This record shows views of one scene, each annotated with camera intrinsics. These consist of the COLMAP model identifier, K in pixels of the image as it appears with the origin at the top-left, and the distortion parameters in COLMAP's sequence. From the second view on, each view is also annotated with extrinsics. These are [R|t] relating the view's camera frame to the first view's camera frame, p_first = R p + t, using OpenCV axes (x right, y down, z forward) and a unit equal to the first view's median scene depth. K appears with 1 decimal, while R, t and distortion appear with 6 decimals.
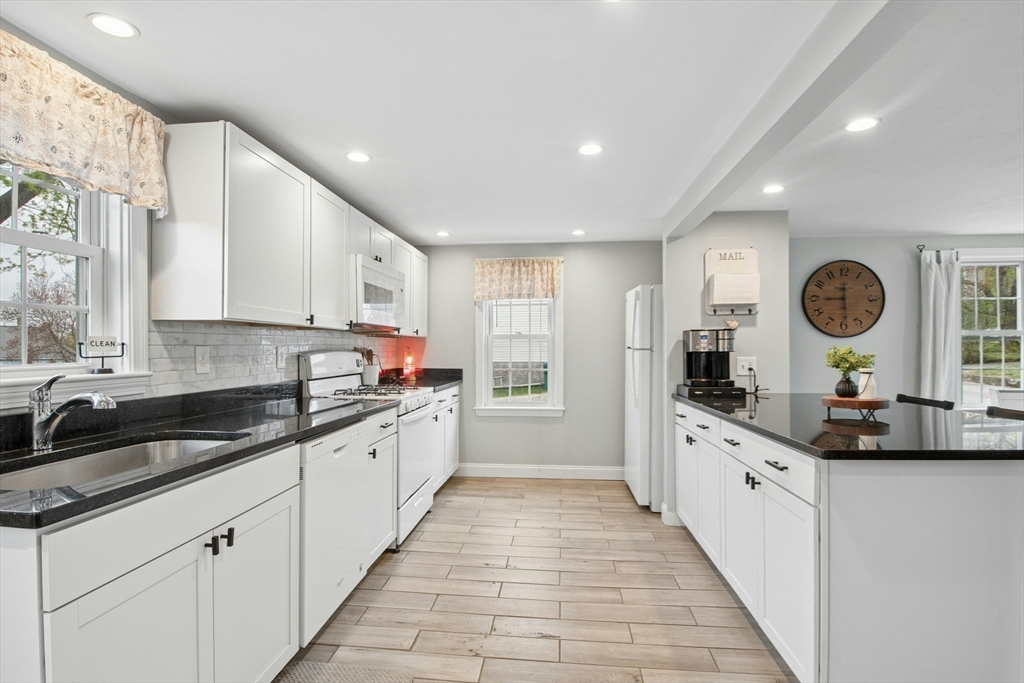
lens RADIAL K [[491.9, 0, 508.9], [0, 491.9, 350.6], [0, 0, 1]] dist [0.000372, -0.013347]
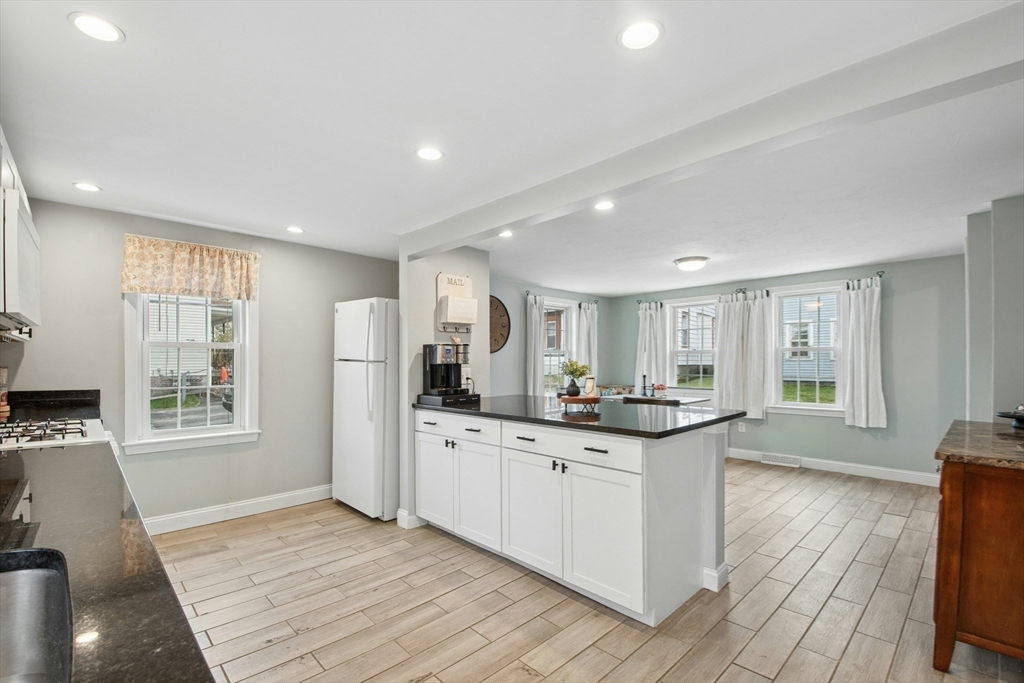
lens RADIAL K [[453.9, 0, 507.6], [0, 453.9, 362.8], [0, 0, 1]] dist [0.019937, -0.029947]
pose [[0.640979, 0.000610, 0.767558, -0.241905], [0.000423, 0.999999, -0.001148, 0.000903], [-0.767559, 0.001061, 0.640978, 0.180080]]
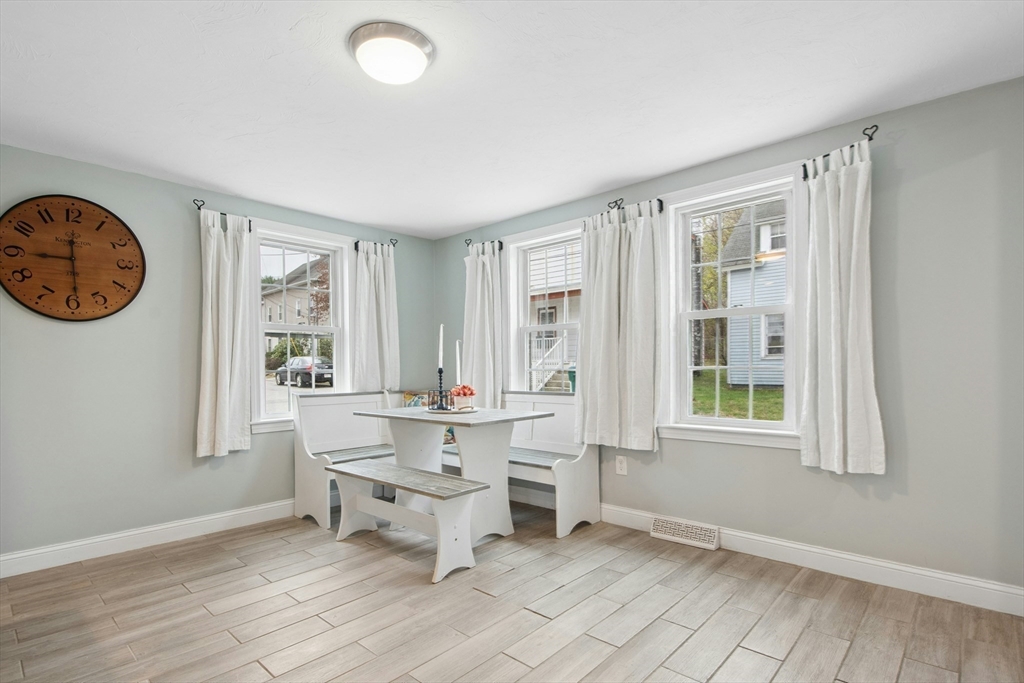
lens RADIAL K [[508.6, 0, 512.2], [0, 508.6, 370.8], [0, 0, 1]] dist [0.011953, -0.022942]
pose [[0.584791, -0.006019, 0.811161, 0.511367], [0.007554, 0.999970, 0.001974, 0.040595], [-0.811149, 0.004973, 0.584819, 0.185392]]
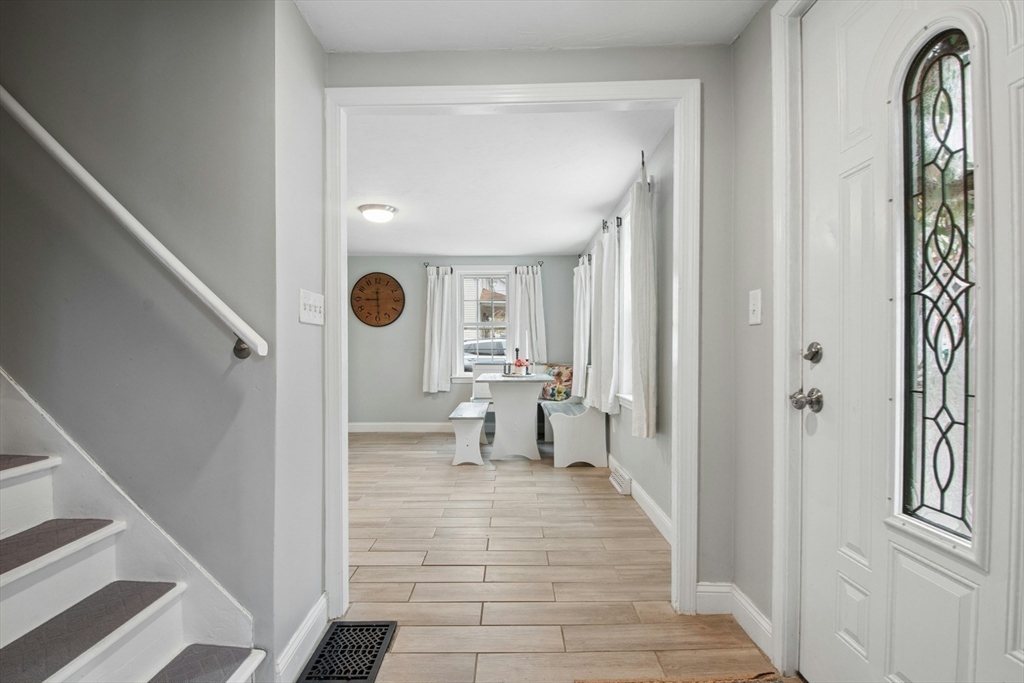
lens RADIAL K [[476.6, 0, 507.0], [0, 476.6, 347.4], [0, 0, 1]] dist [0.001506, -0.000703]
pose [[0.994567, 0.002791, 0.104063, 0.955504], [-0.002608, 0.999995, -0.001889, 0.036730], [-0.104068, 0.001607, 0.994569, -0.434537]]
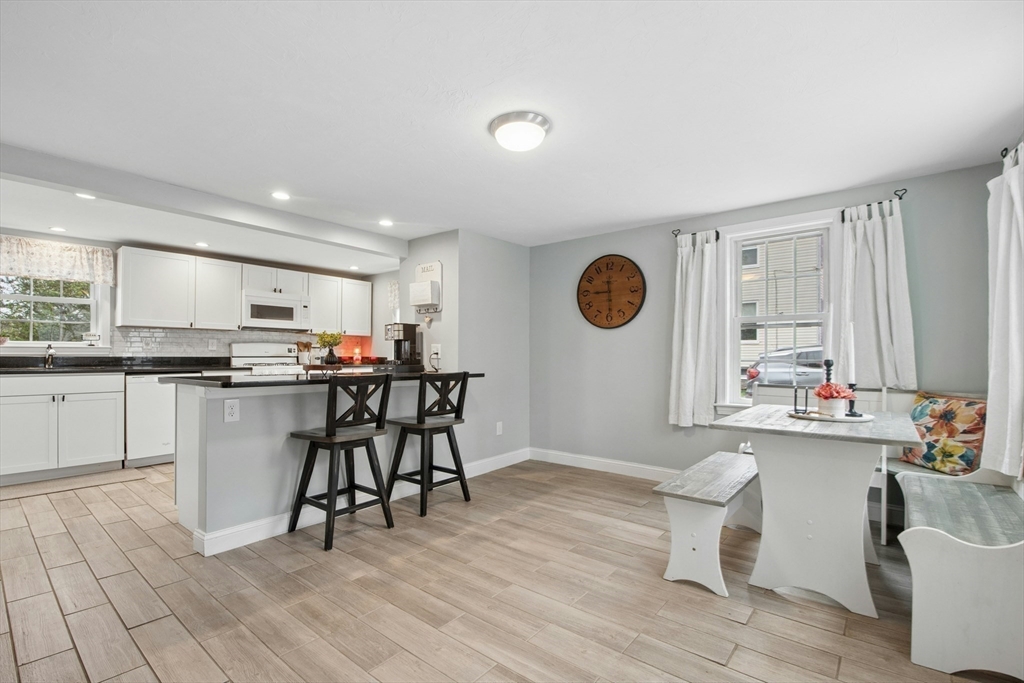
lens RADIAL K [[457.8, 0, 502.8], [0, 457.8, 356.8], [0, 0, 1]] dist [0.002798, -0.017238]
pose [[0.834089, 0.007801, -0.551575, 1.080708], [-0.008978, 0.999960, 0.000566, 0.036171], [0.551557, 0.004480, 0.834125, 0.066228]]
